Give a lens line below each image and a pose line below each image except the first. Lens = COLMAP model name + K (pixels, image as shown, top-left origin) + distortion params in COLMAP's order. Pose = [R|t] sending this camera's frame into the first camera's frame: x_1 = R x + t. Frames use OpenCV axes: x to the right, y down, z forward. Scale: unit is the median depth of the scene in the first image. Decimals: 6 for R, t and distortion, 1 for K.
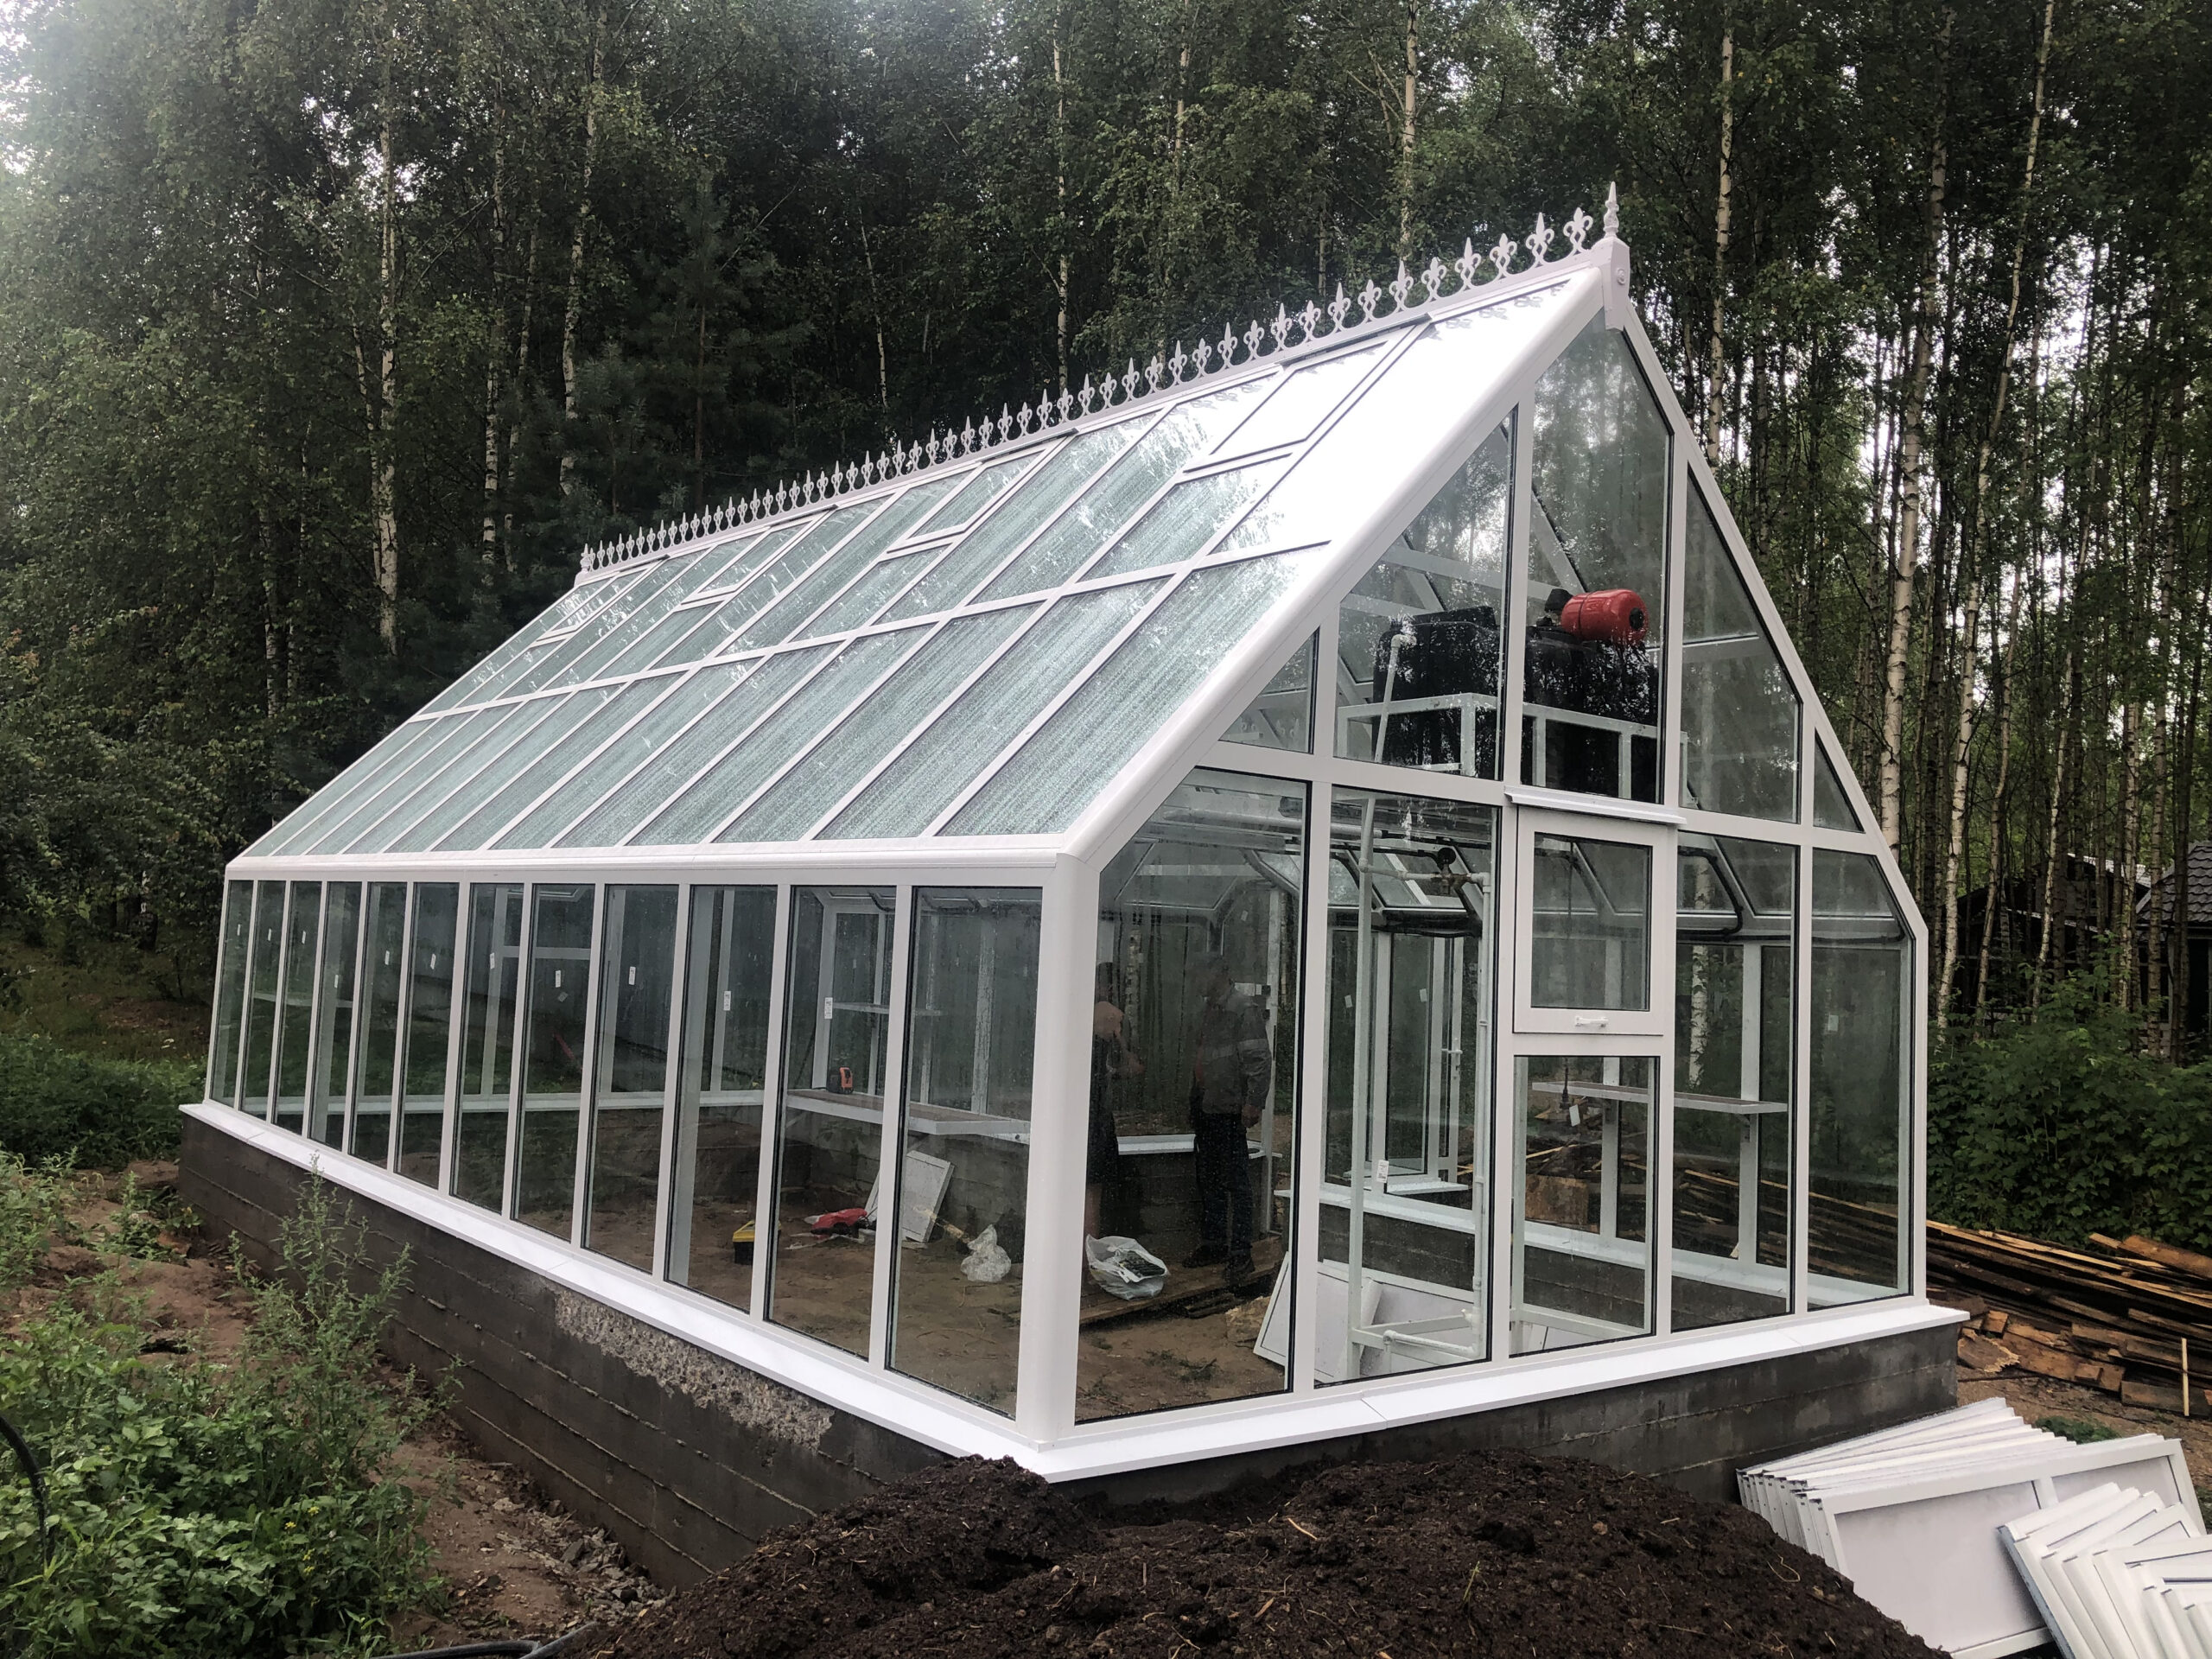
lens RADIAL K [[1832.4, 0, 1106.0], [0, 1832.4, 829.5], [0, 0, 1]] dist [0.005302, 0.003476]
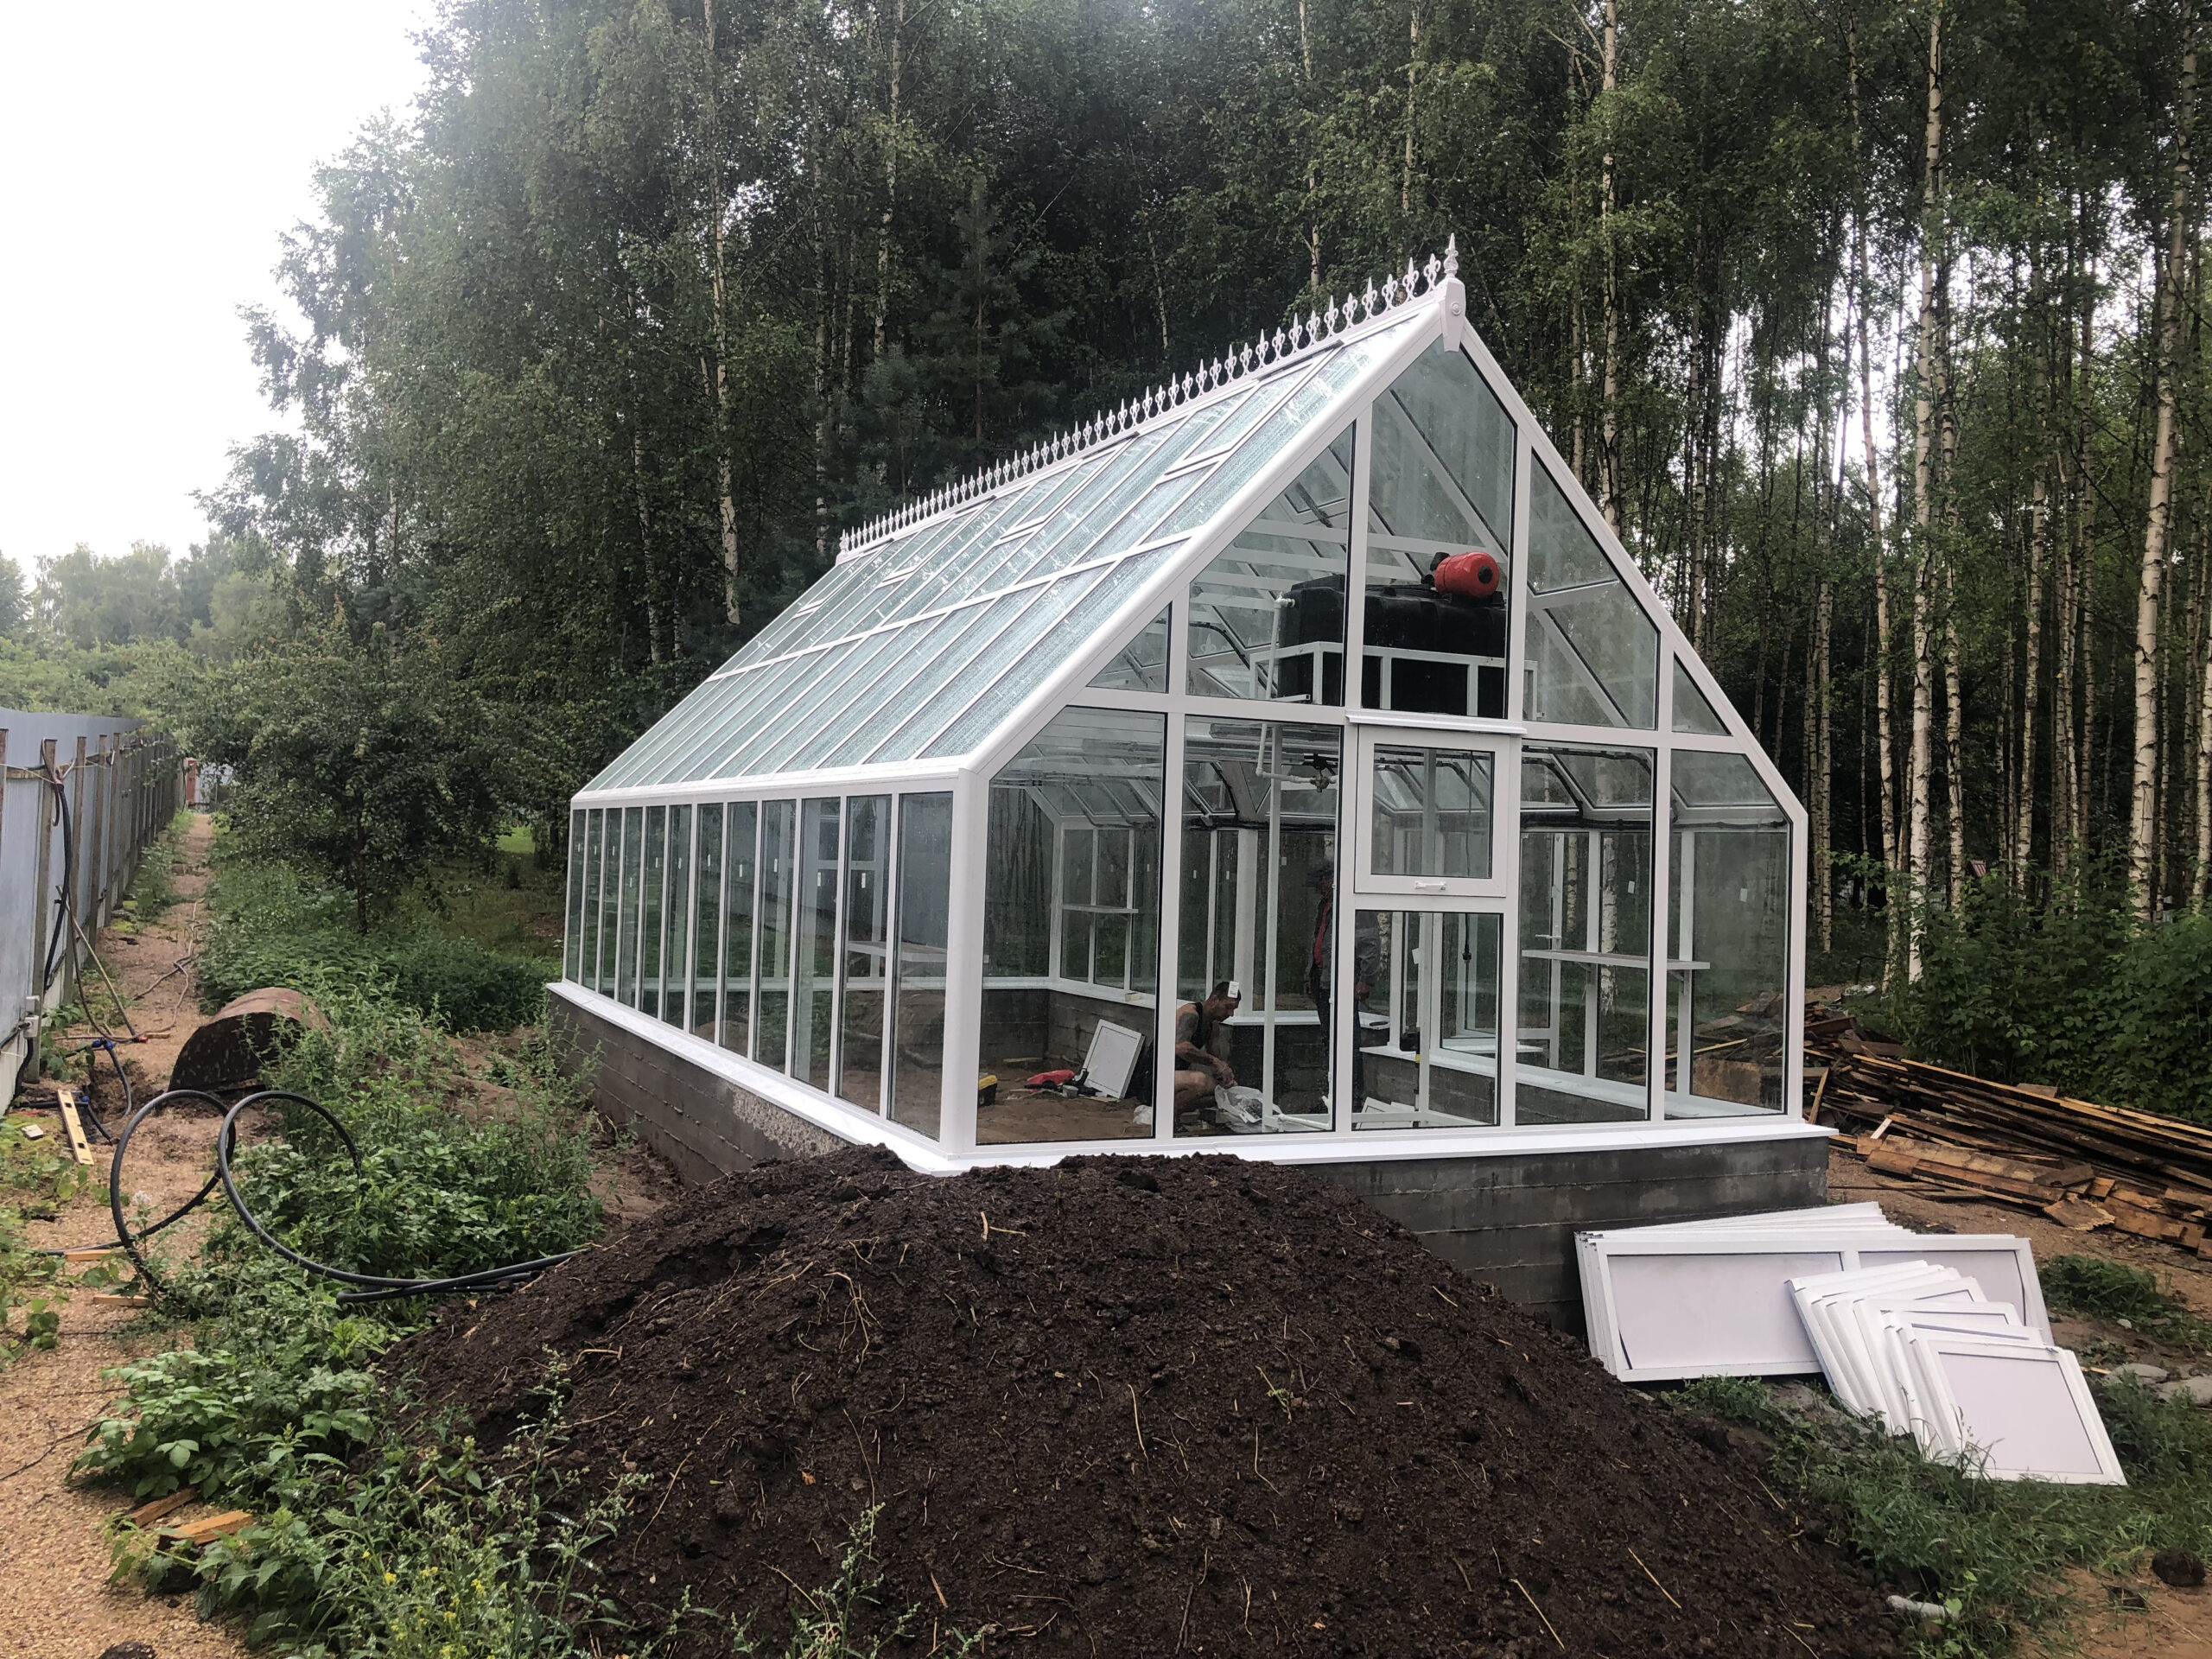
lens RADIAL K [[1819.0, 0, 1104.5], [0, 1819.0, 843.2], [0, 0, 1]] dist [0.007411, -0.002221]
pose [[0.975354, -0.017697, -0.219935, 0.287104], [0.027886, 0.998673, 0.043308, 0.009586], [0.218877, -0.048374, 0.974553, -0.288491]]
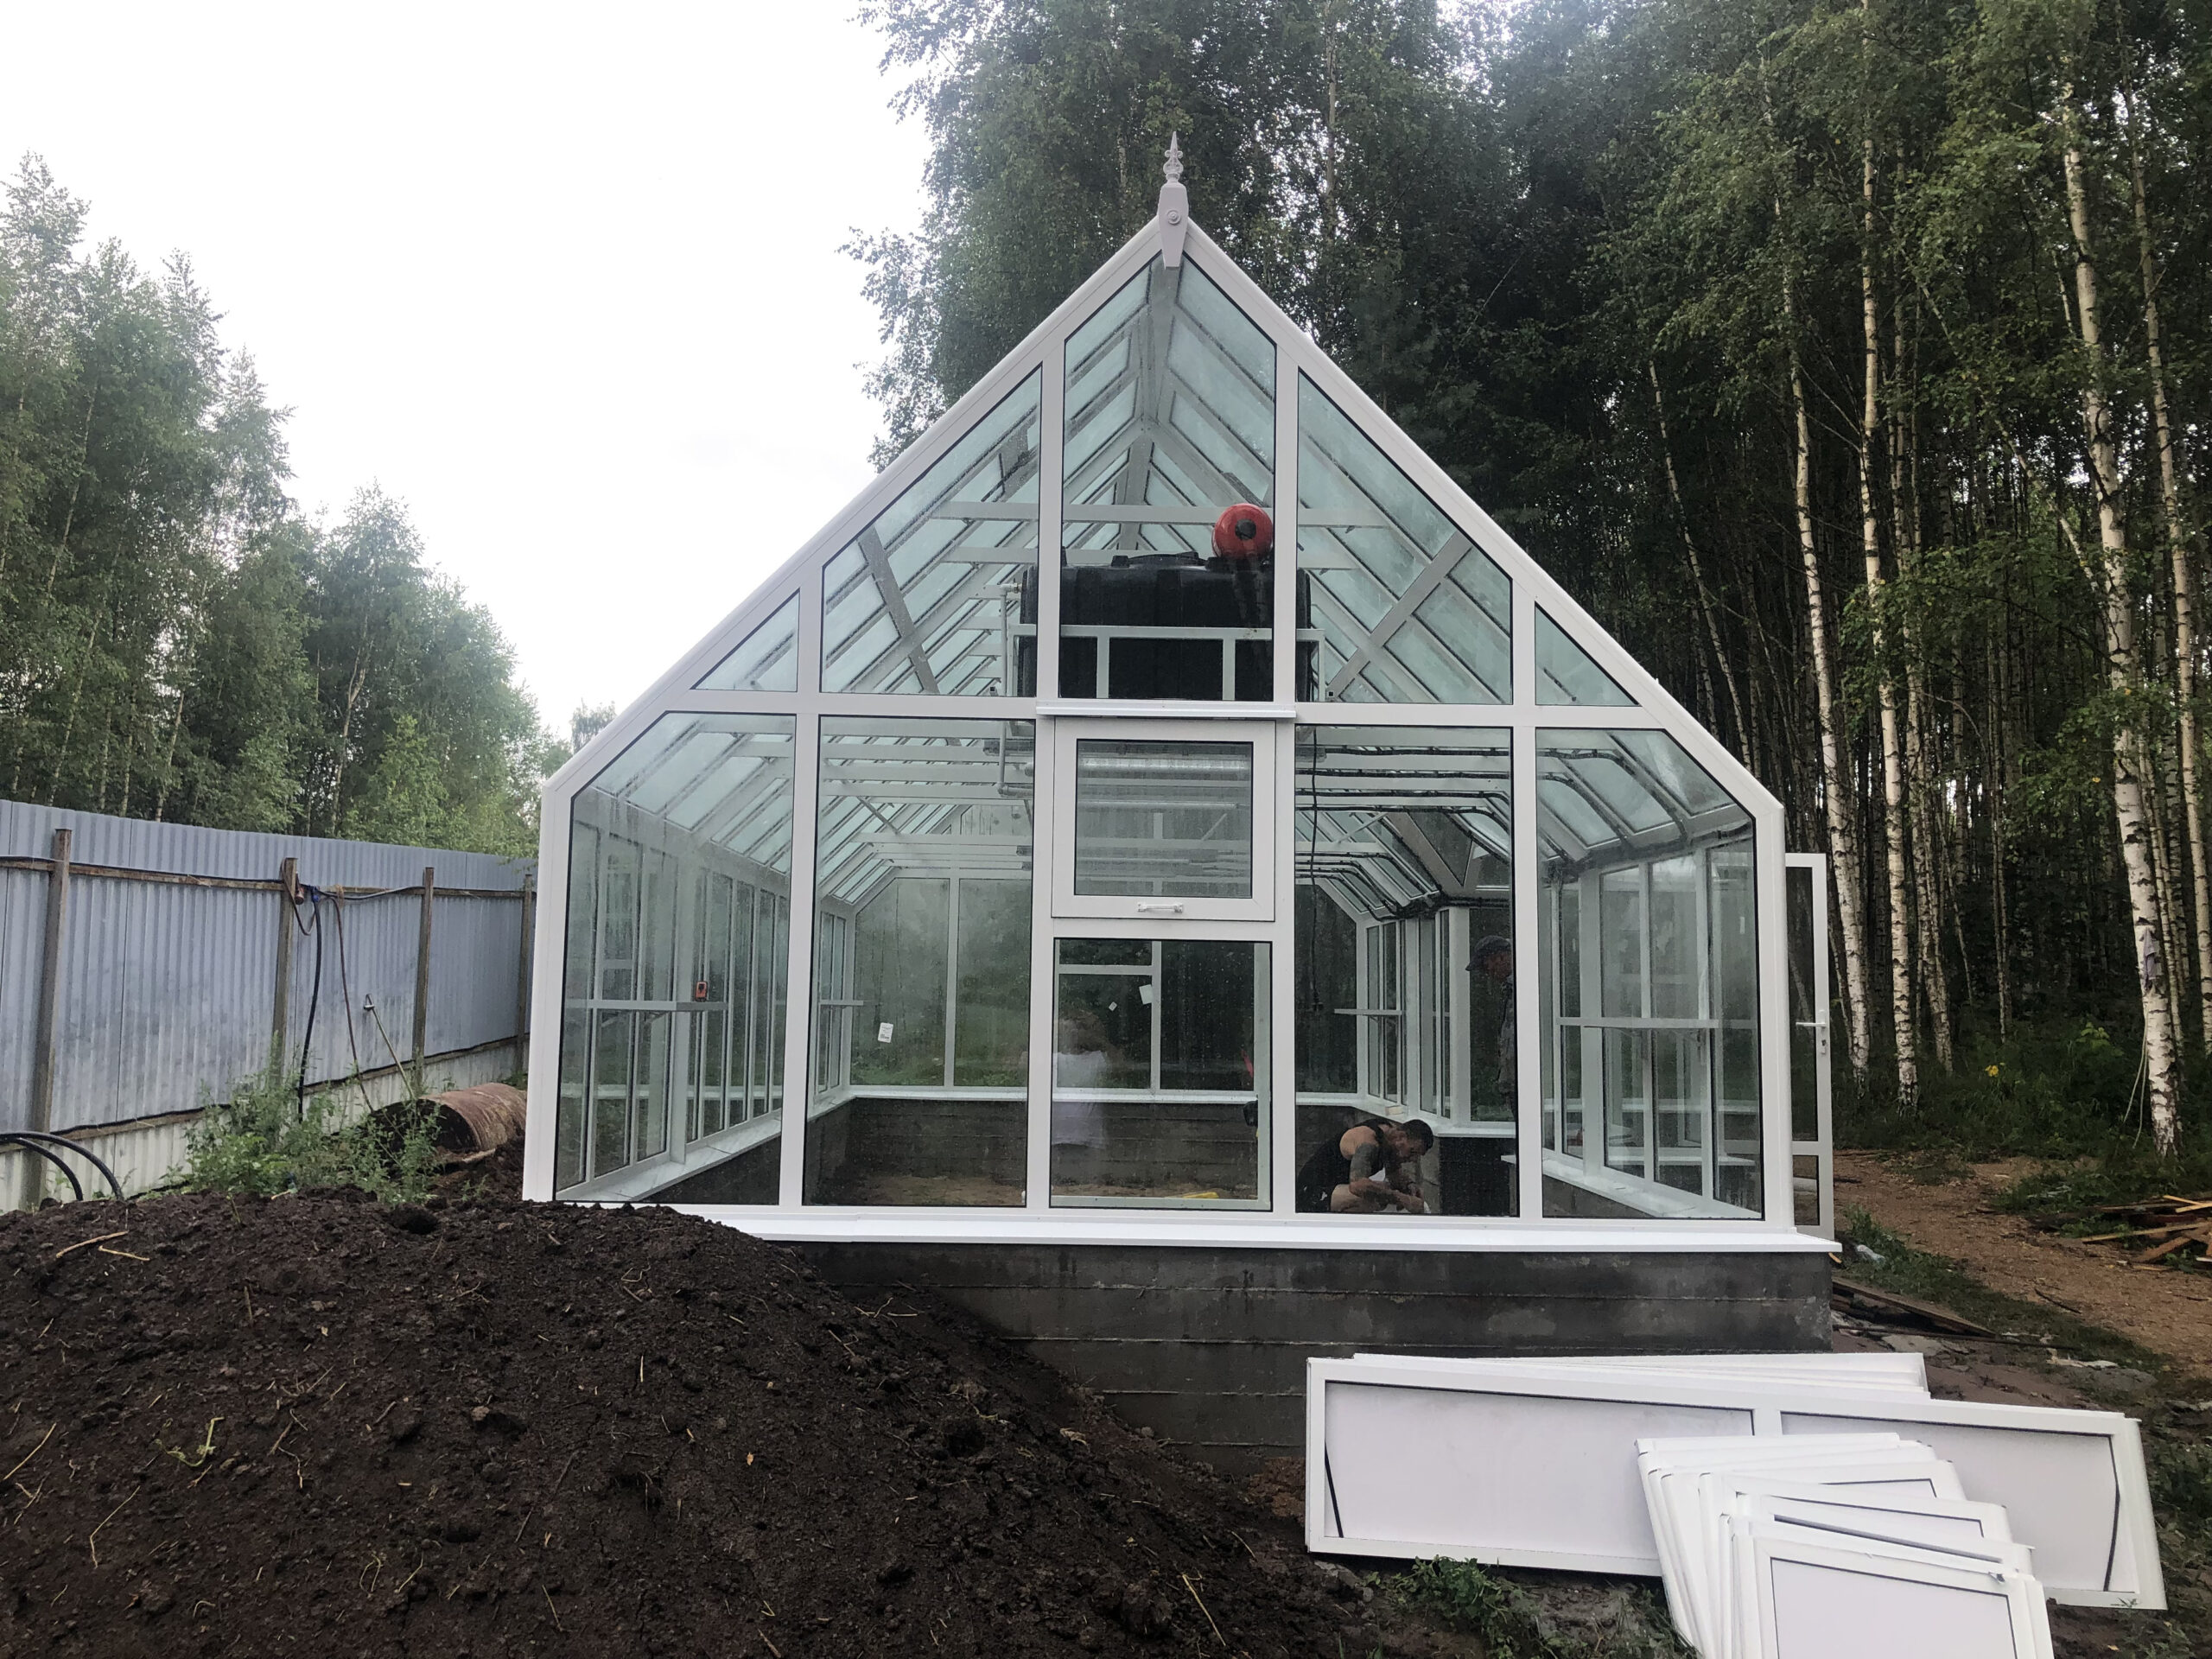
lens RADIAL K [[1832.4, 0, 1106.0], [0, 1832.4, 829.5], [0, 0, 1]] dist [0.005302, 0.003476]
pose [[0.785914, -0.097010, -0.610678, 0.798306], [0.063429, 0.995055, -0.076441, 0.123197], [0.615074, 0.021341, 0.788181, 0.116947]]
